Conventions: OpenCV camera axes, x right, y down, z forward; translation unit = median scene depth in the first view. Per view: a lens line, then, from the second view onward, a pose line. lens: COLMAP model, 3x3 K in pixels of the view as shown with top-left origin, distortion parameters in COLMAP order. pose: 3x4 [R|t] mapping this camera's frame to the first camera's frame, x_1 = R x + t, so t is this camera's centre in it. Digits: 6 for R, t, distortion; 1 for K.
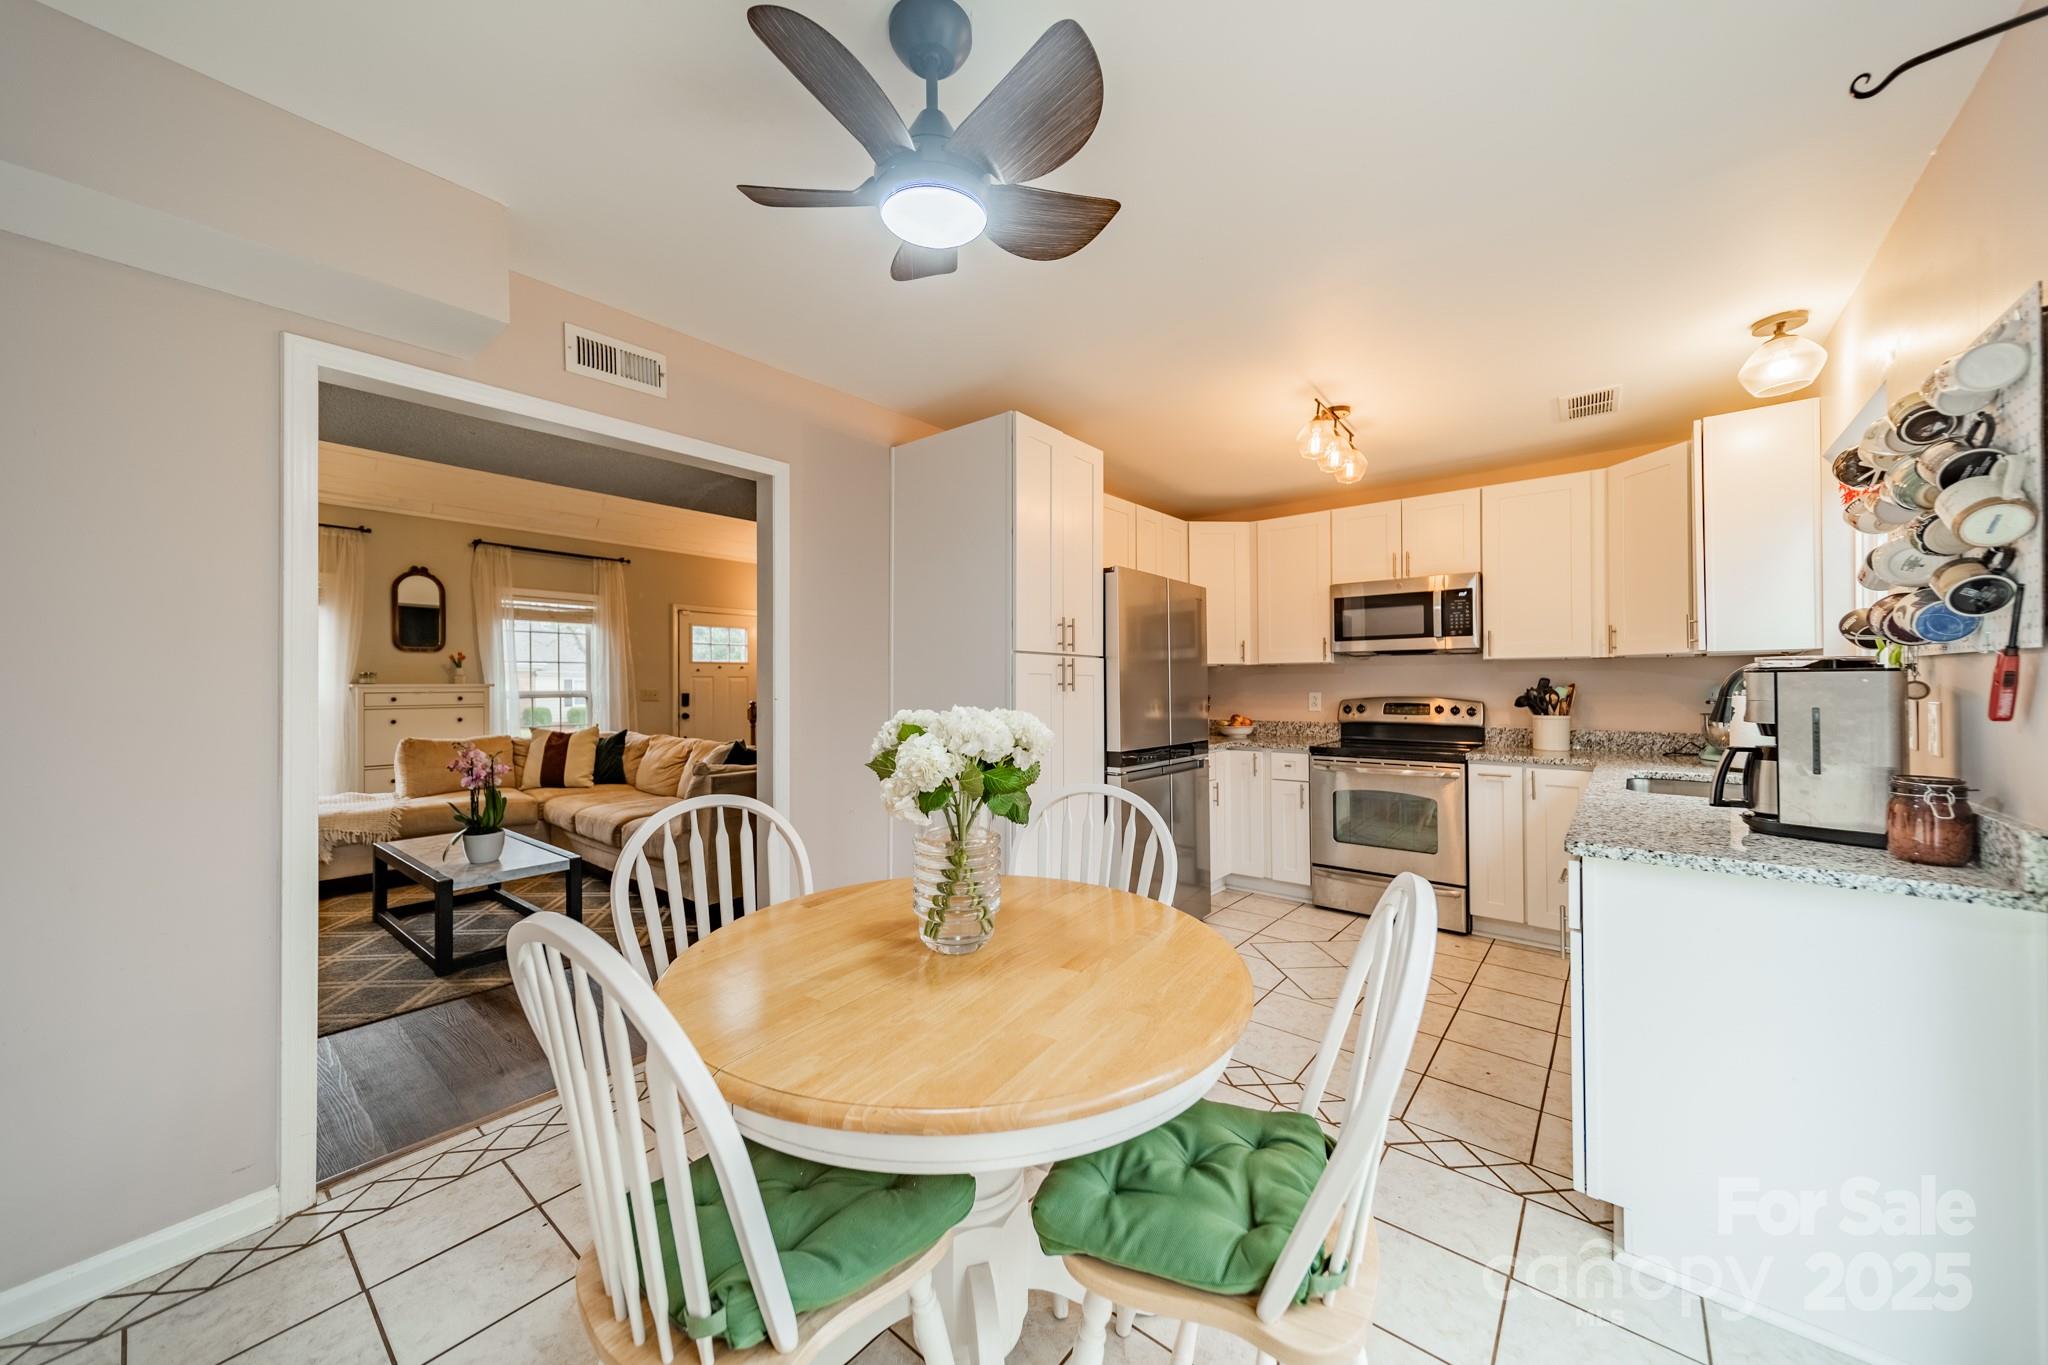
lens RADIAL K [[726.0, 0, 1042.9], [0, 726.0, 676.6], [0, 0, 1]] dist [0.003473, 0.001180]
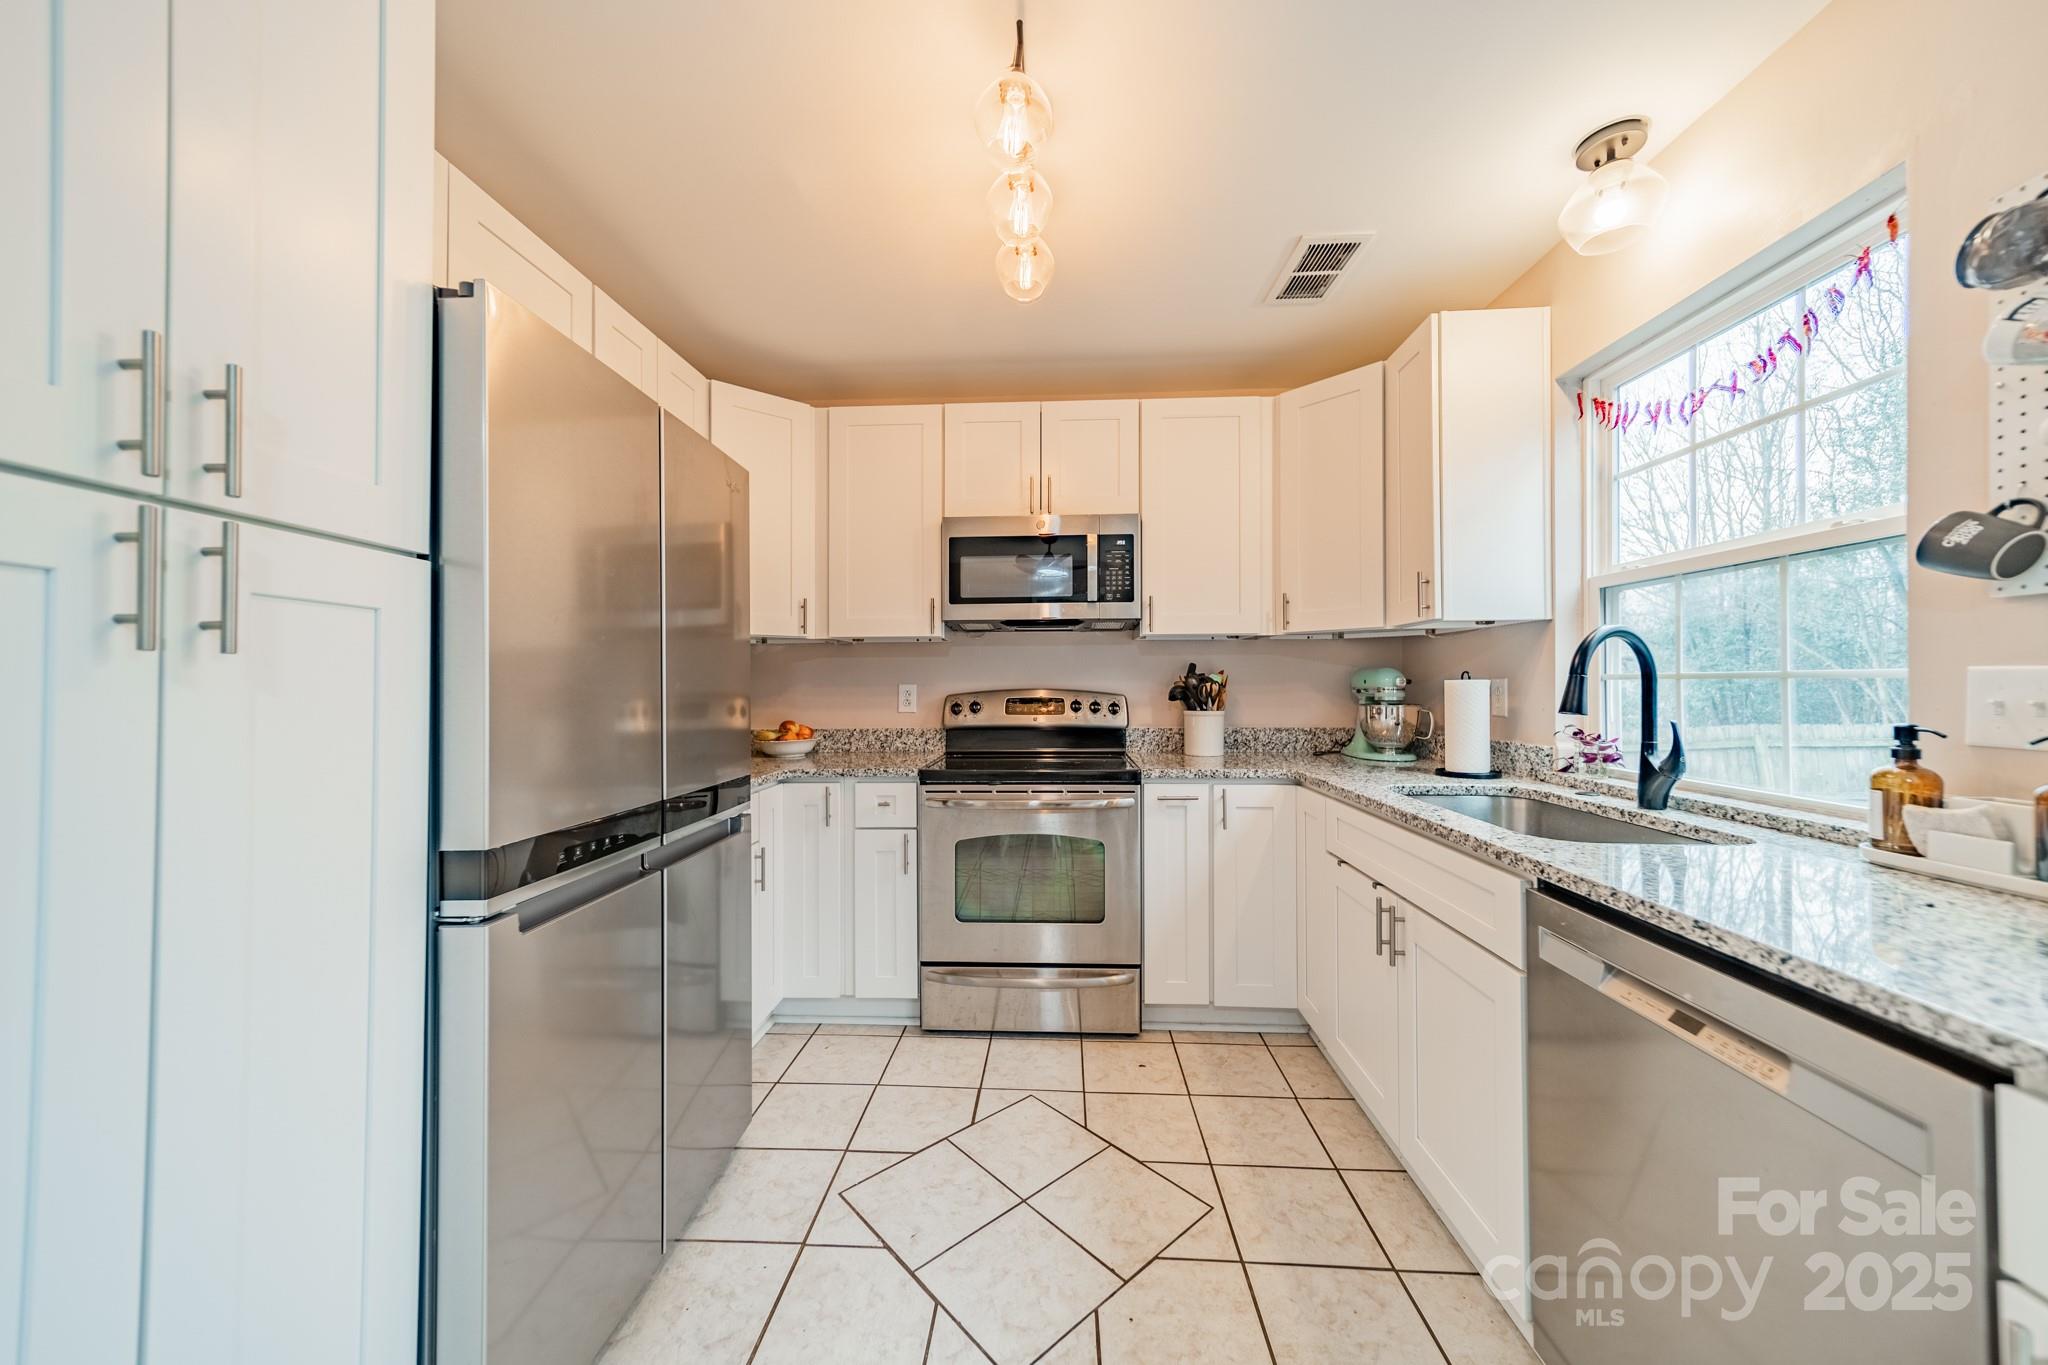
lens RADIAL K [[726.0, 0, 1023.1], [0, 726.0, 678.4], [0, 0, 1]] dist [0.003473, 0.001180]
pose [[0.817008, 0.004390, 0.576609, 0.089476], [-0.003941, 0.999990, -0.002029, 0.020389], [-0.576613, -0.000615, 0.817017, 0.464296]]
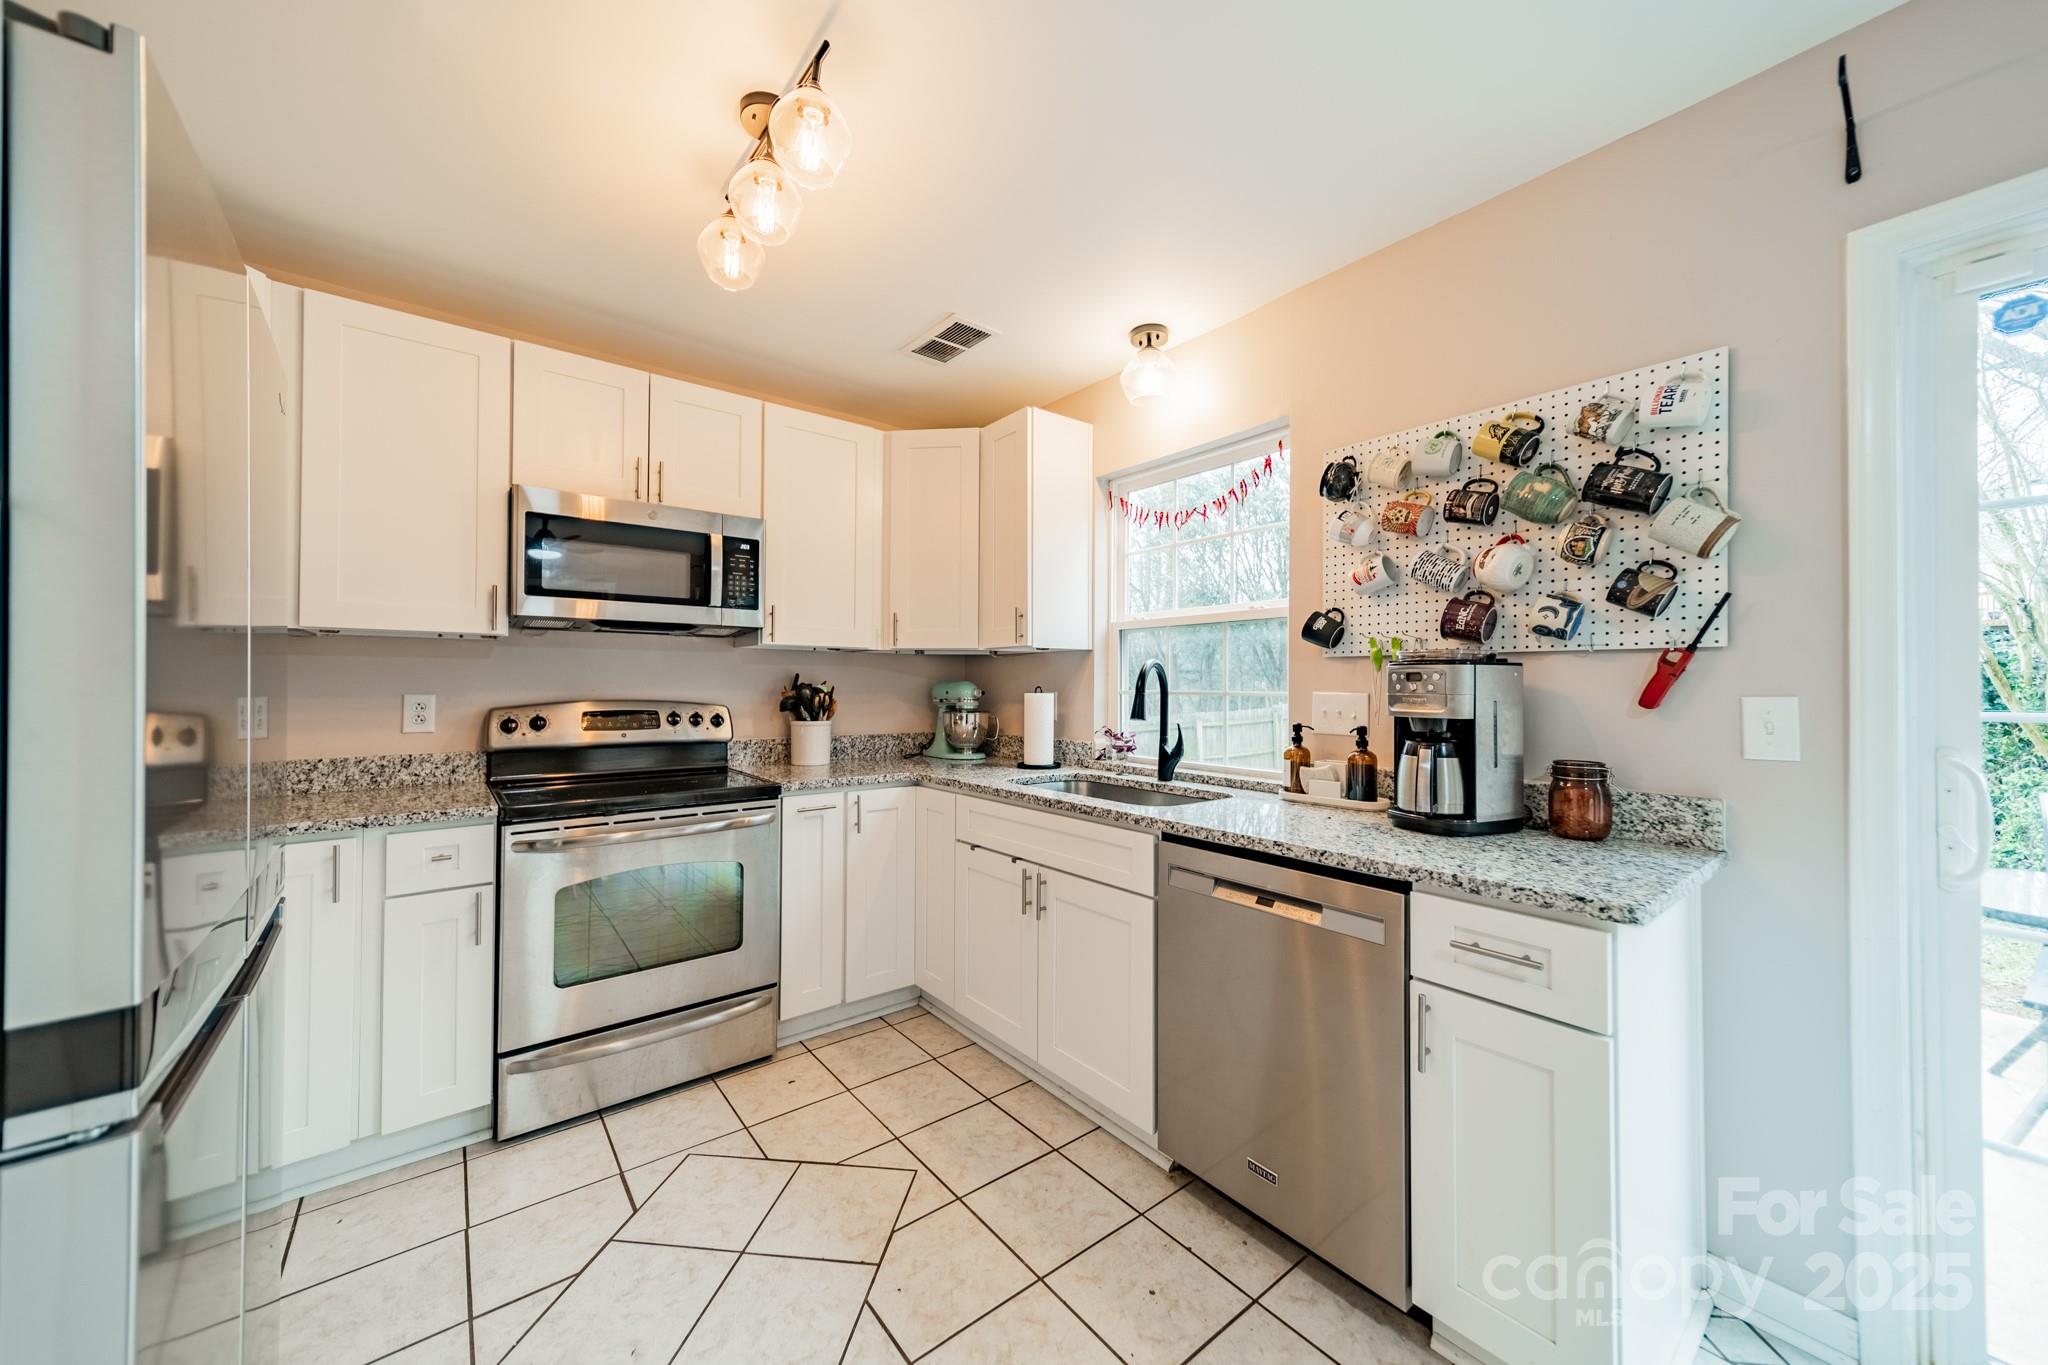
lens RADIAL K [[726.0, 0, 1044.5], [0, 726.0, 680.8], [0, 0, 1]] dist [0.003473, 0.001180]
pose [[0.220299, 0.012197, 0.975356, -0.018343], [-0.014090, 0.999857, -0.009321, 0.013116], [-0.975331, -0.011689, 0.220439, 0.563624]]
